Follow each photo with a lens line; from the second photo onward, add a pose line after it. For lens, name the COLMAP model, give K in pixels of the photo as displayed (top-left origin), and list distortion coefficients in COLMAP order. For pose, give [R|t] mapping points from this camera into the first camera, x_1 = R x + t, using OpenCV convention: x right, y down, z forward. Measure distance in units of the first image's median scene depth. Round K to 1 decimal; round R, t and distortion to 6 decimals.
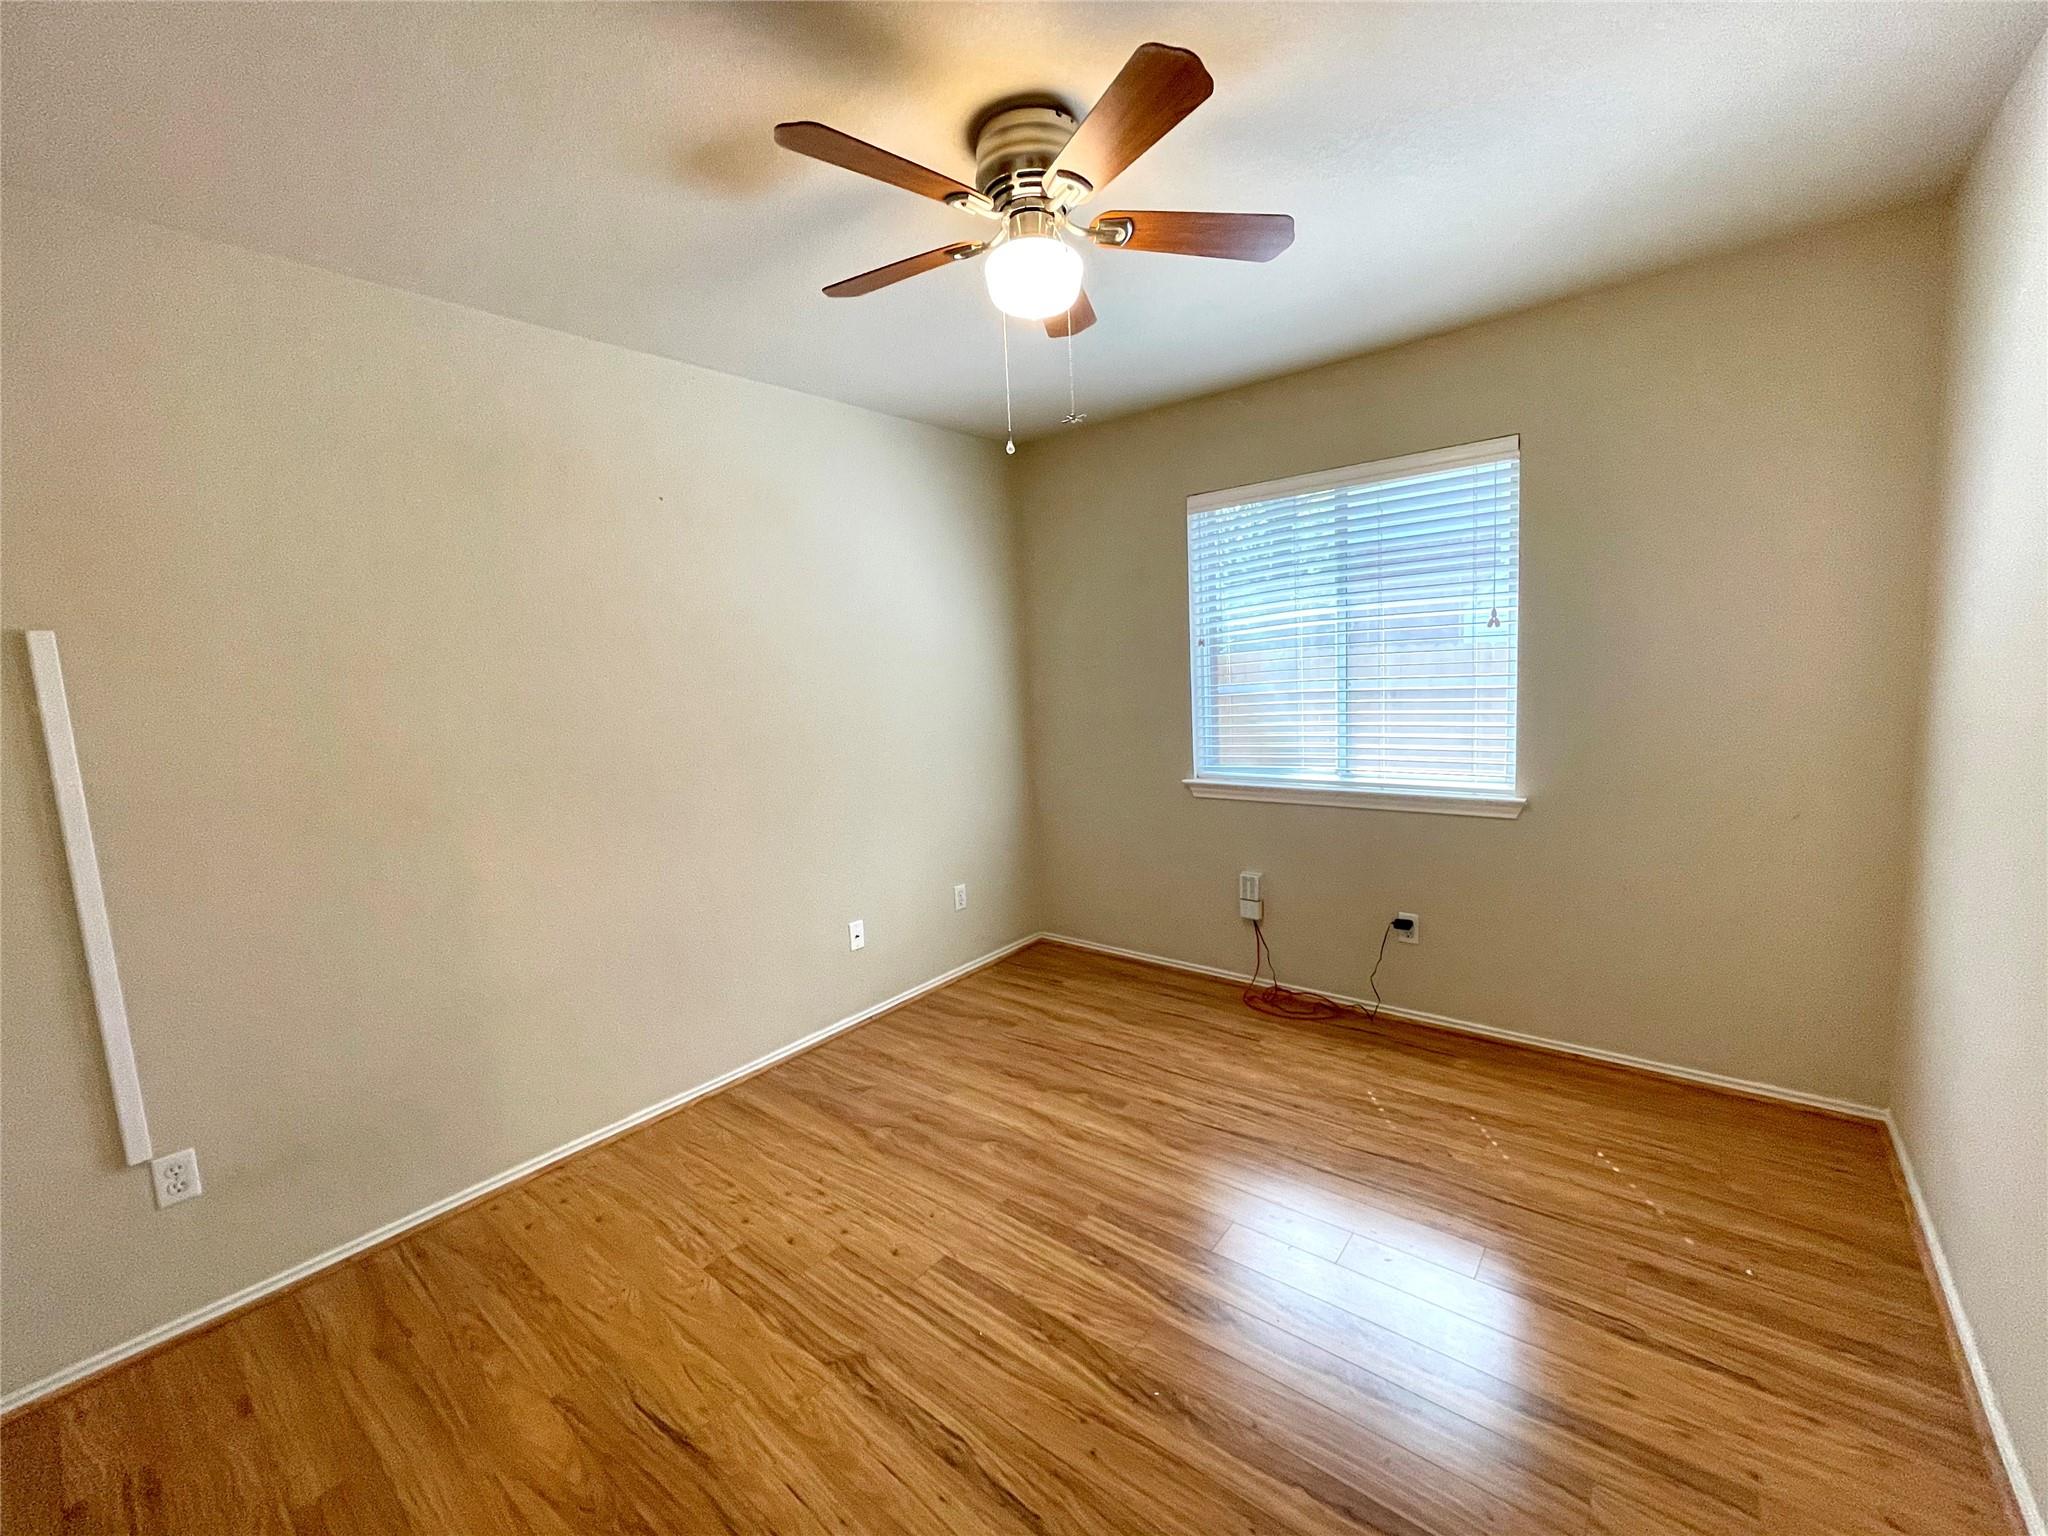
lens RADIAL K [[828.9, 0, 1026.1], [0, 828.9, 767.2], [0, 0, 1]] dist [-0.001799, 0.000279]
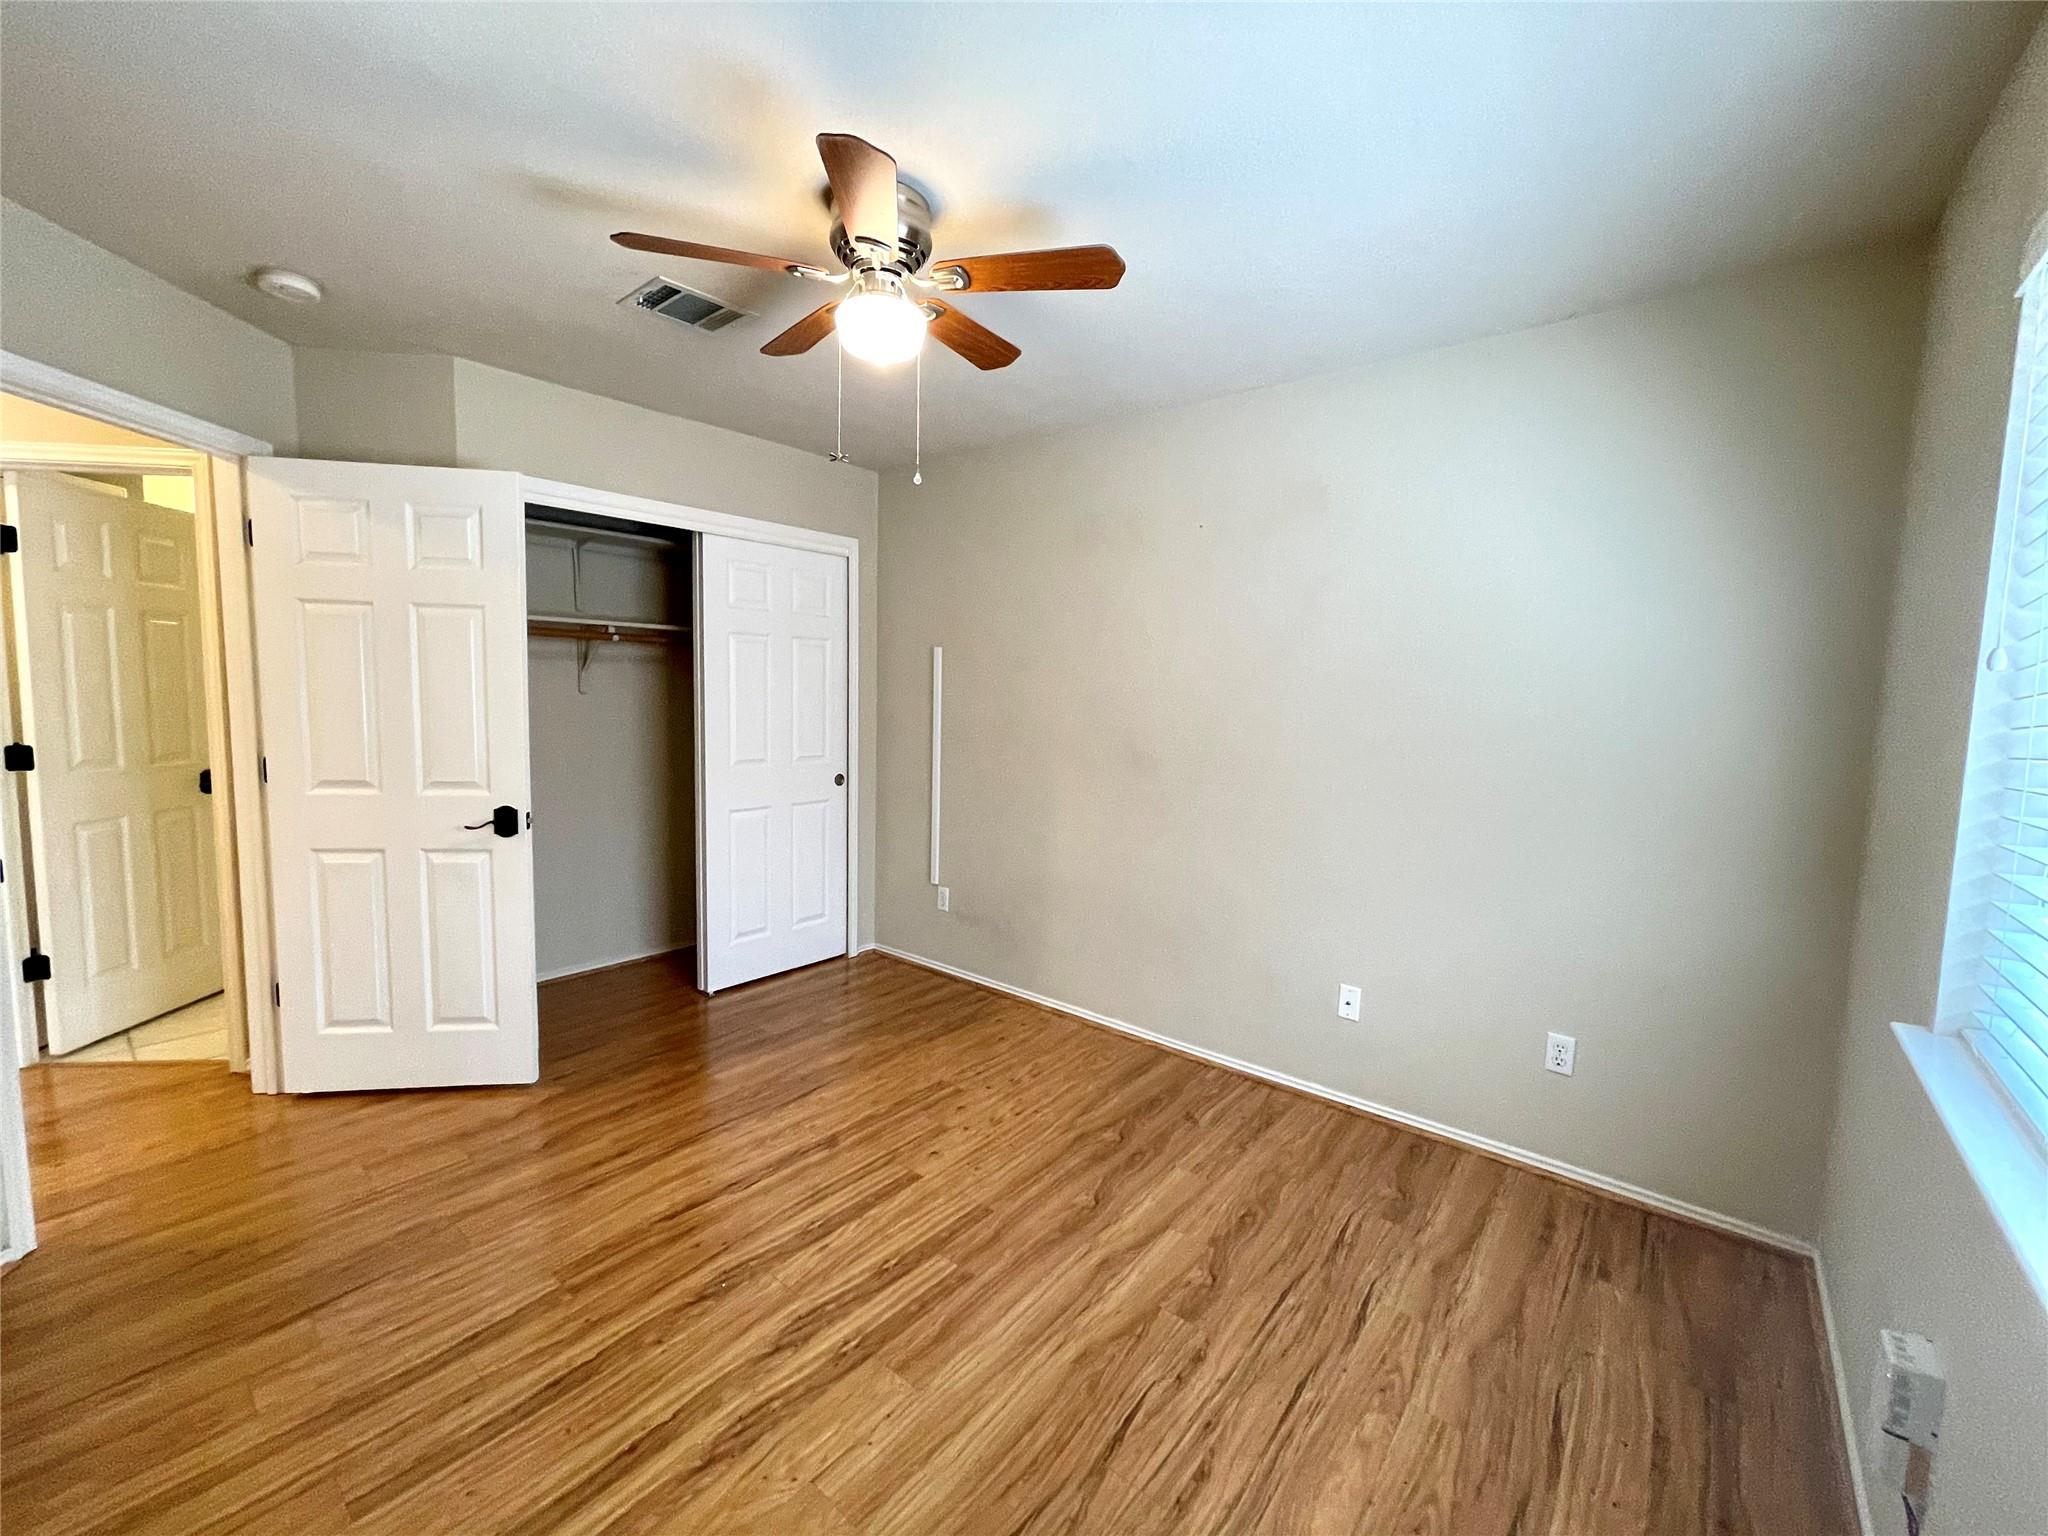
lens RADIAL K [[828.9, 0, 1020.7], [0, 828.9, 768.8], [0, 0, 1]] dist [-0.001799, 0.000279]
pose [[-0.001489, 0.154948, -0.987921, 0.736572], [-0.144389, 0.977537, 0.153537, -0.137902], [0.989520, 0.142873, 0.020918, 0.771419]]
